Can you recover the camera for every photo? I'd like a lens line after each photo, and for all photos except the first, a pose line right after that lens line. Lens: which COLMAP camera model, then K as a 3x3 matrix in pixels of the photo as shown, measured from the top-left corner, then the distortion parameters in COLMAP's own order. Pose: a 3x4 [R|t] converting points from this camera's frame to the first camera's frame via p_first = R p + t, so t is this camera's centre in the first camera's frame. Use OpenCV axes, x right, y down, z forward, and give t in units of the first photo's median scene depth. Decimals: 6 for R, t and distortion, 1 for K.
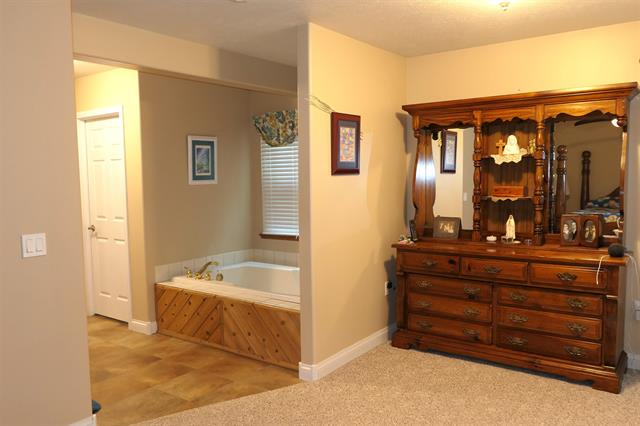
lens RADIAL K [[511.4, 0, 315.3], [0, 511.4, 212.9], [0, 0, 1]] dist [-0.006619, -0.007129]
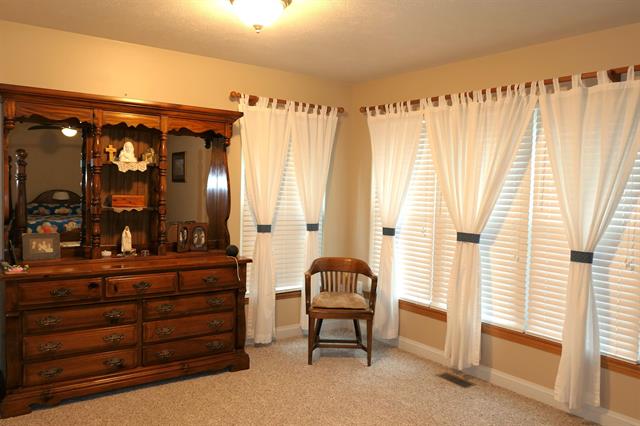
lens RADIAL K [[511.4, 0, 317.5], [0, 511.4, 214.4], [0, 0, 1]] dist [-0.006619, -0.007129]
pose [[0.294163, -0.029456, 0.955301, -0.423268], [0.034366, 0.999205, 0.020228, -0.025137], [-0.955137, 0.026879, 0.294941, 0.393943]]
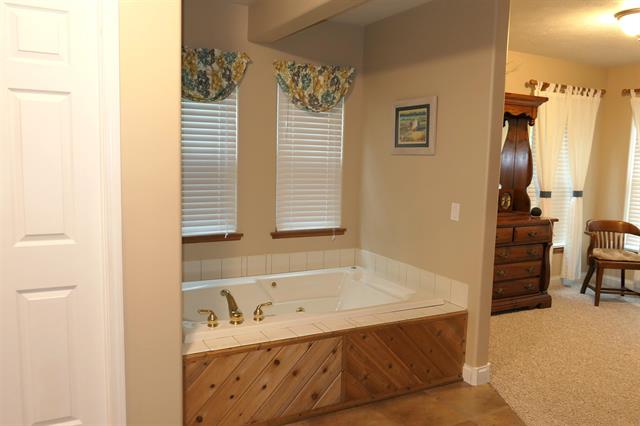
lens RADIAL K [[511.4, 0, 320.0], [0, 511.4, 214.0], [0, 0, 1]] dist [-0.006619, -0.007129]
pose [[0.419191, -0.078293, 0.904516, -0.856563], [0.030812, 0.996928, 0.072012, -0.039269], [-0.907375, -0.002317, 0.420315, 0.819517]]
